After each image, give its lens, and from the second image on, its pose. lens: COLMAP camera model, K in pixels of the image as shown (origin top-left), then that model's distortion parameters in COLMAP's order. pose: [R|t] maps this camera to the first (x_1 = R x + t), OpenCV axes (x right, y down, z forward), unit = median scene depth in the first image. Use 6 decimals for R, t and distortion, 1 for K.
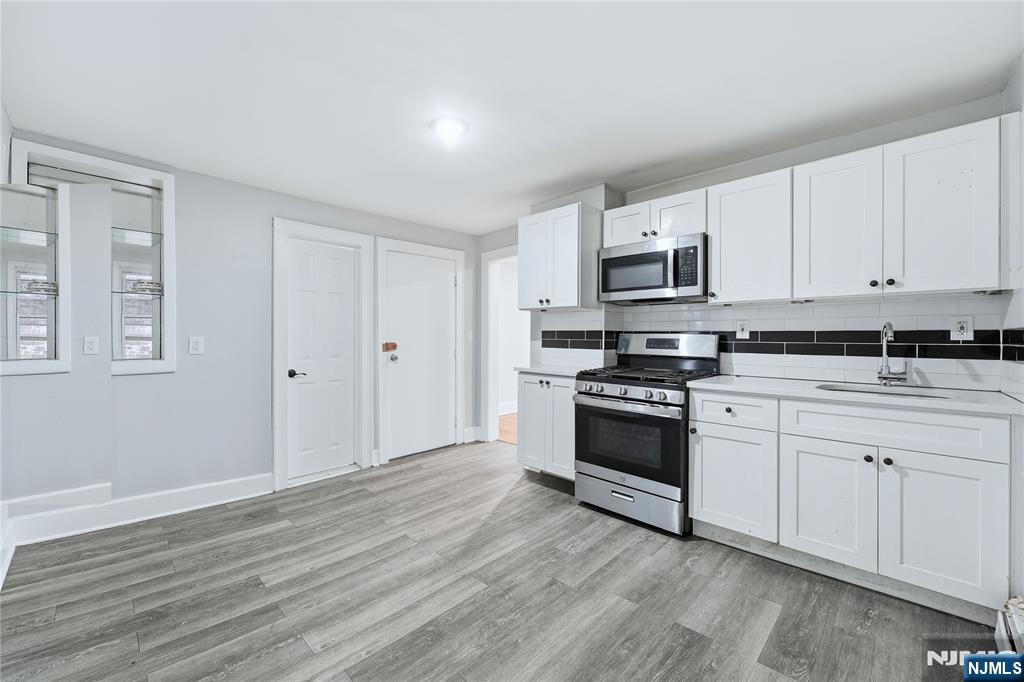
lens RADIAL K [[410.9, 0, 512.0], [0, 410.9, 338.1], [0, 0, 1]] dist [-0.003597, -0.000437]
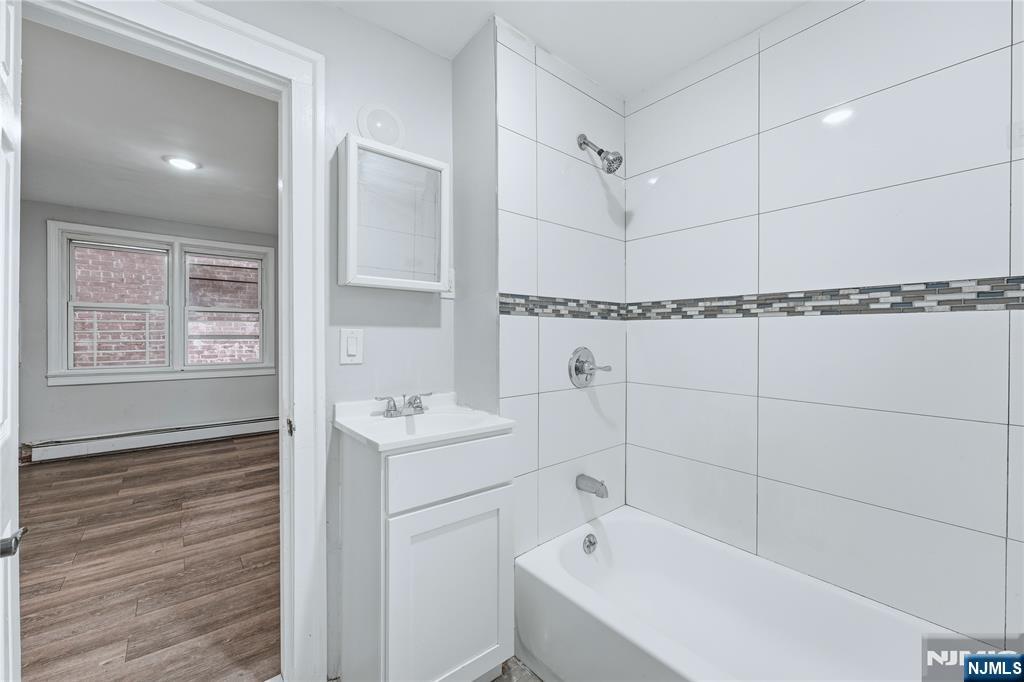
lens RADIAL K [[410.9, 0, 512.1], [0, 410.9, 338.6], [0, 0, 1]] dist [-0.003597, -0.000437]
pose [[-0.994575, -0.008667, 0.103661, -1.026766], [-0.007891, 0.999938, 0.007889, -0.005559], [-0.103723, 0.007028, -0.994581, 1.731582]]
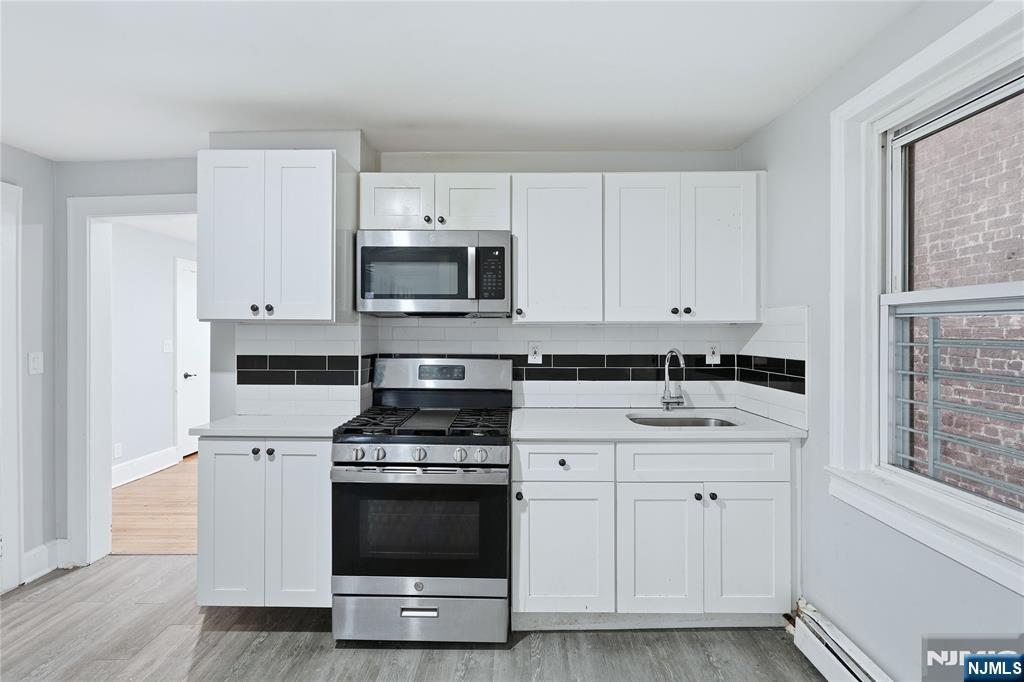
lens RADIAL K [[475.1, 0, 511.7], [0, 475.1, 334.6], [0, 0, 1]] dist [-0.001169, 0.002409]
pose [[0.723506, -0.007212, 0.690280, -0.141102], [0.005792, 0.999974, 0.004377, -0.061971], [-0.690293, 0.000831, 0.723529, 0.329454]]
